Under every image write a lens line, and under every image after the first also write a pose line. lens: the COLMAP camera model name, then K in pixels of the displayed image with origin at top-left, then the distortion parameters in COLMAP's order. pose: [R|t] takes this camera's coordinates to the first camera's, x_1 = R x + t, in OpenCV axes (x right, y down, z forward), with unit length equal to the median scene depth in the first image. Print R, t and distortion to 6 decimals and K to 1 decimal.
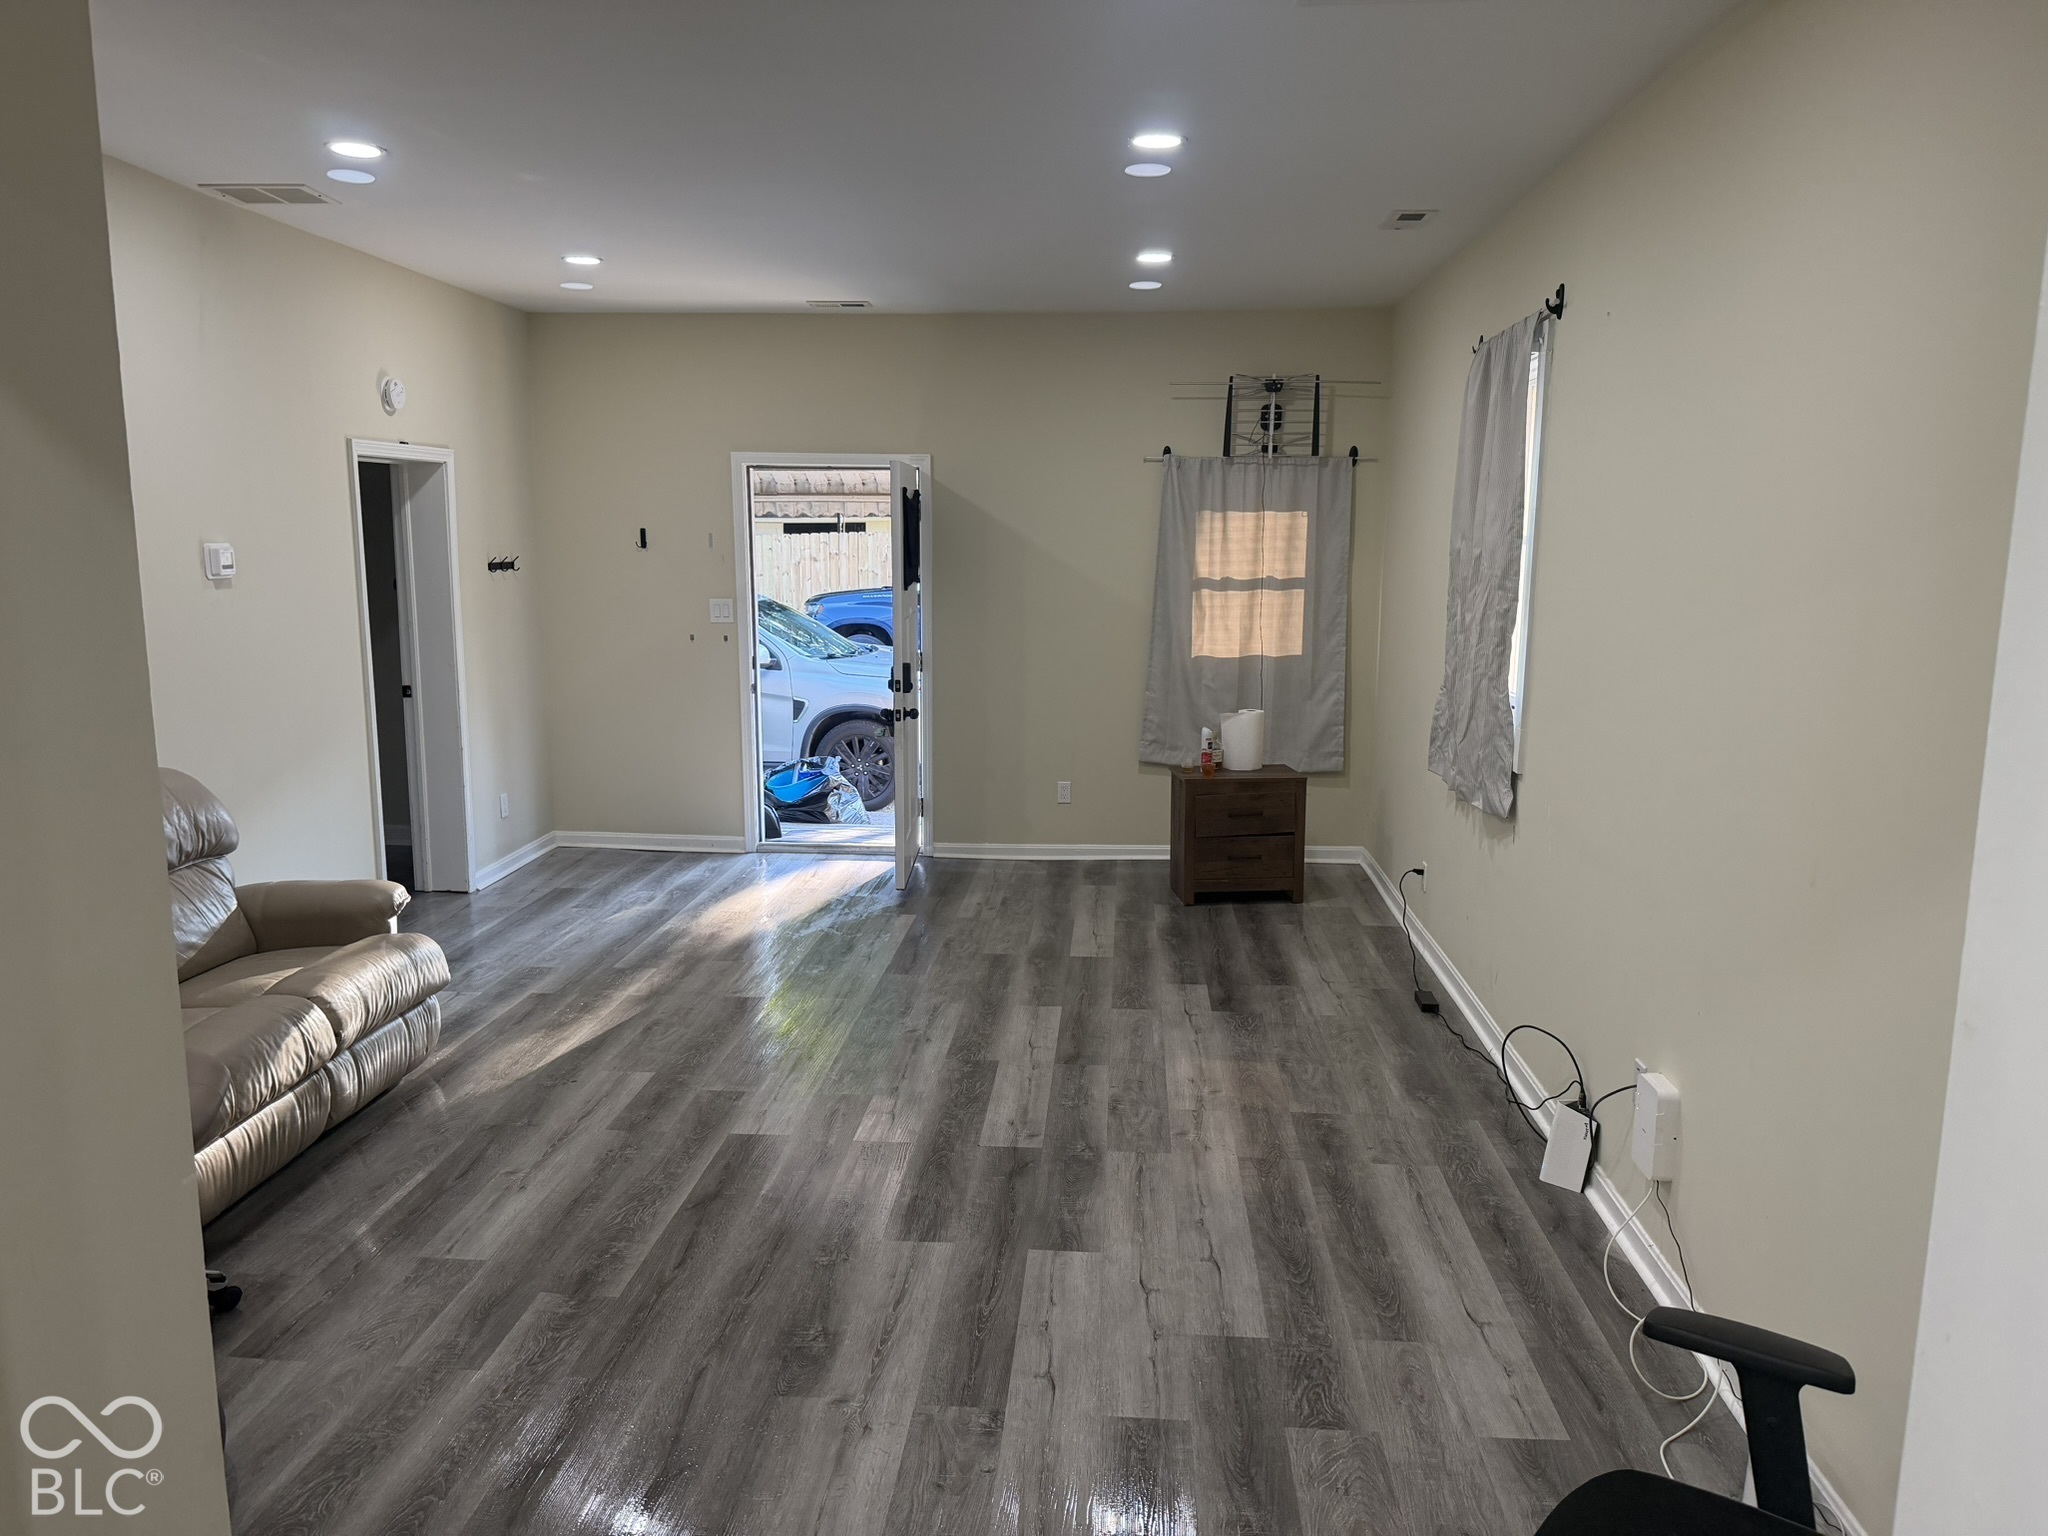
lens RADIAL K [[1450.9, 0, 1026.6], [0, 1450.9, 775.7], [0, 0, 1]] dist [0.014130, -0.015998]
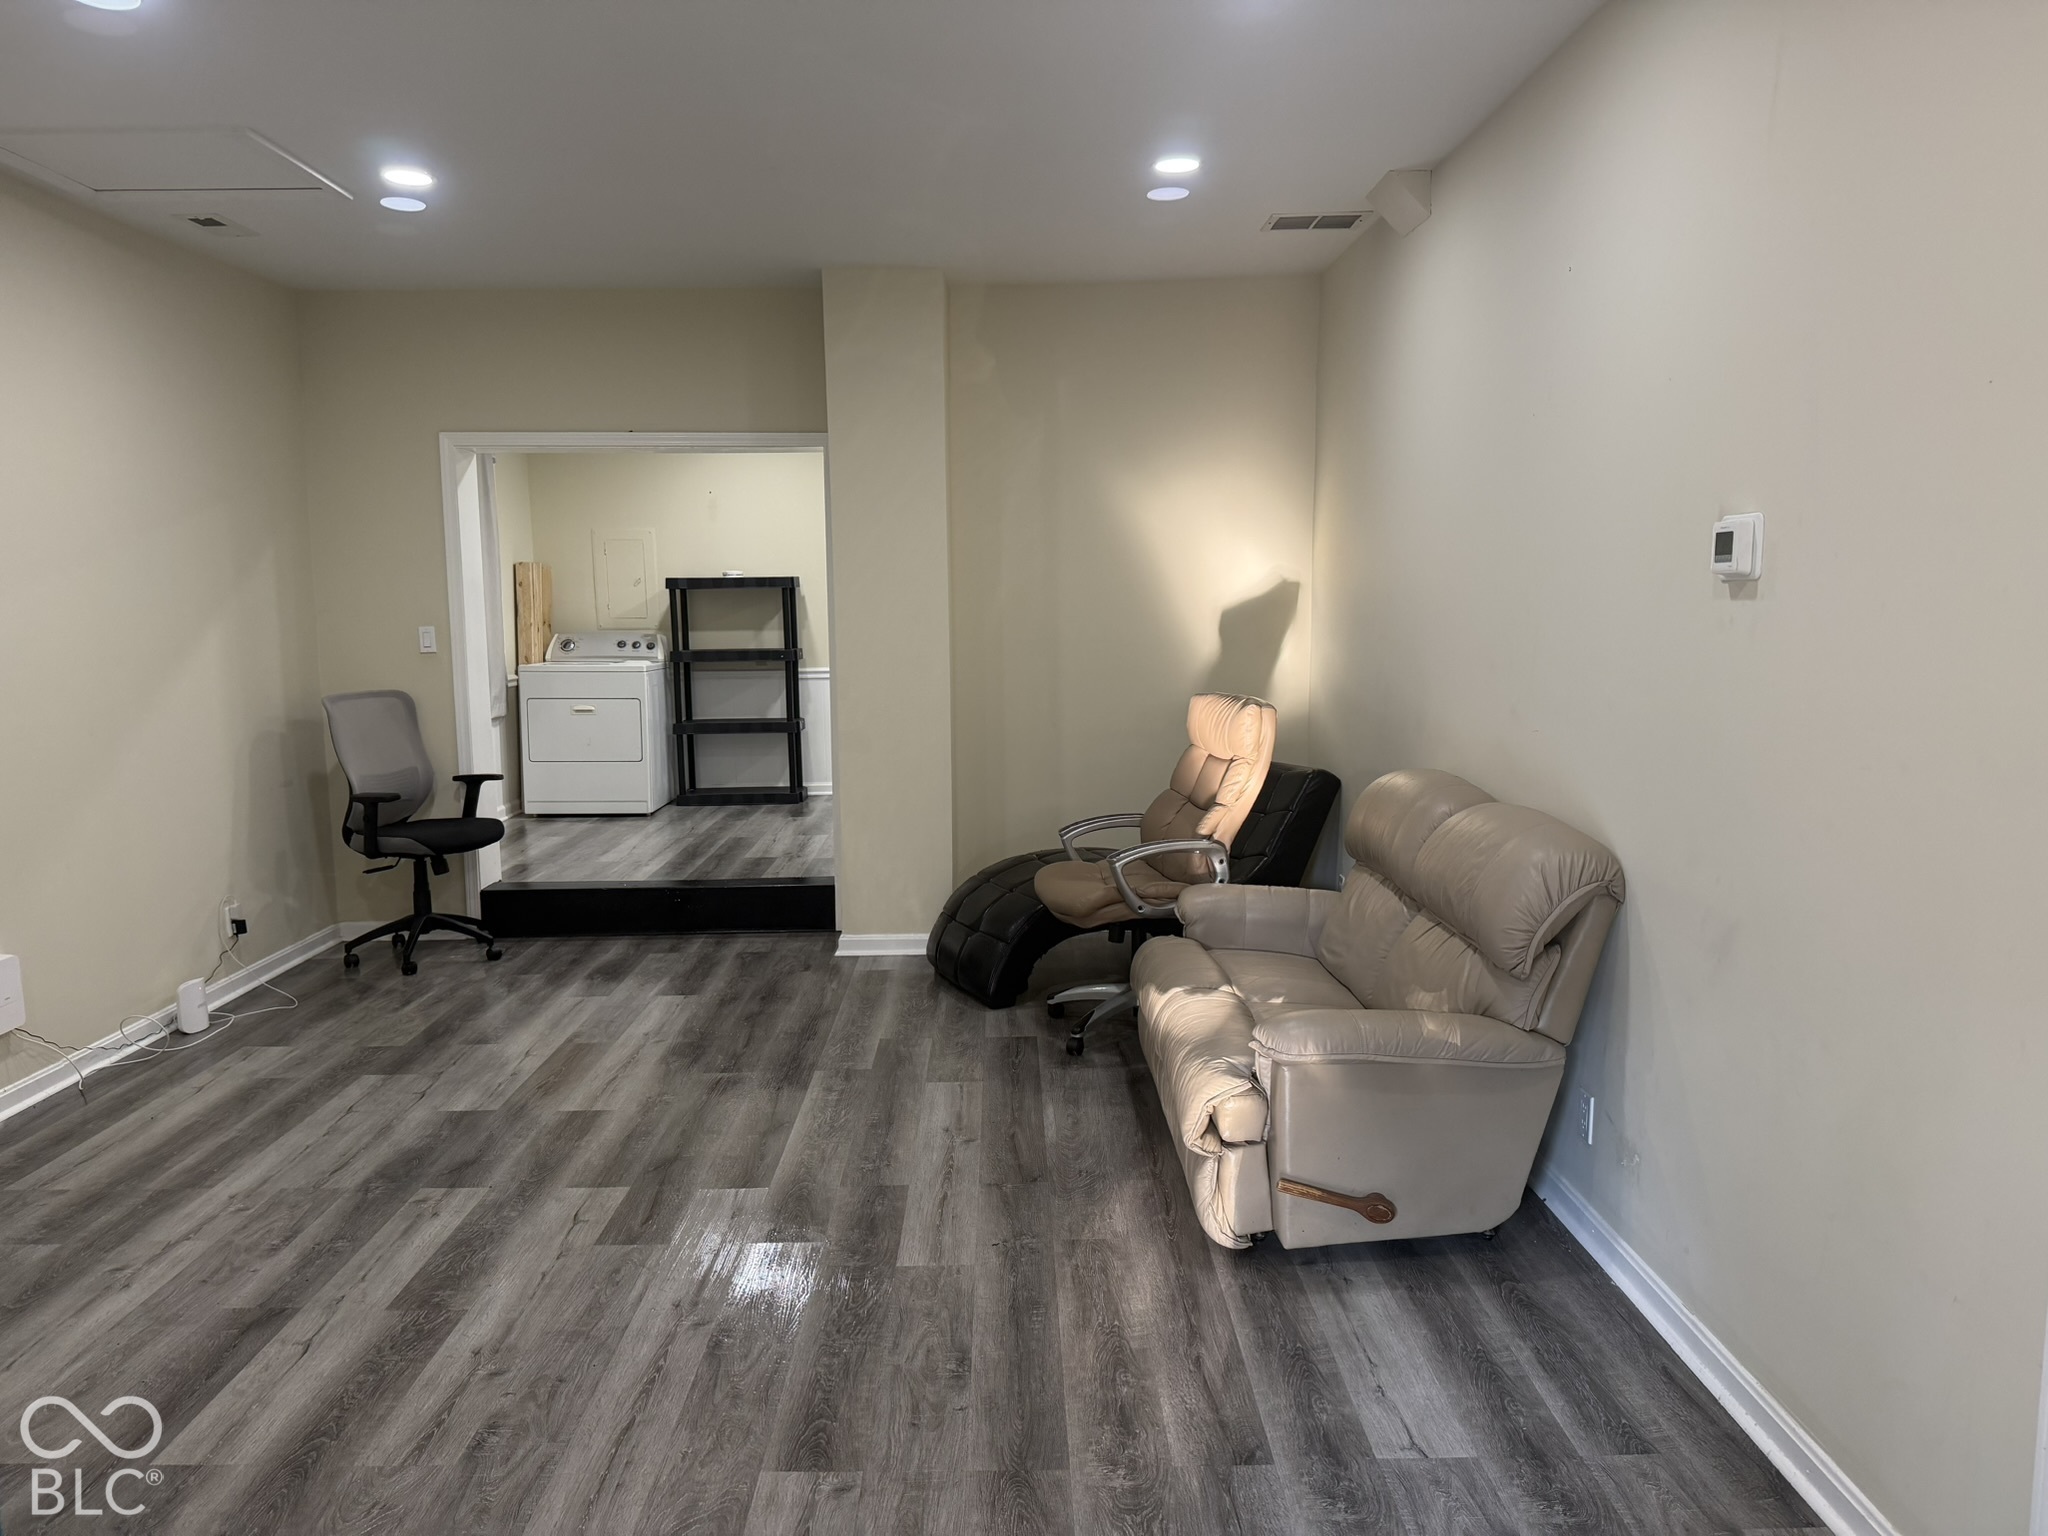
lens RADIAL K [[1450.9, 0, 1017.4], [0, 1450.9, 768.9], [0, 0, 1]] dist [0.014130, -0.015998]
pose [[-0.996626, 0.012263, -0.081160, -0.271891], [-0.011589, 0.957849, 0.287038, -0.246659], [0.081259, 0.287010, -0.954475, 1.694278]]
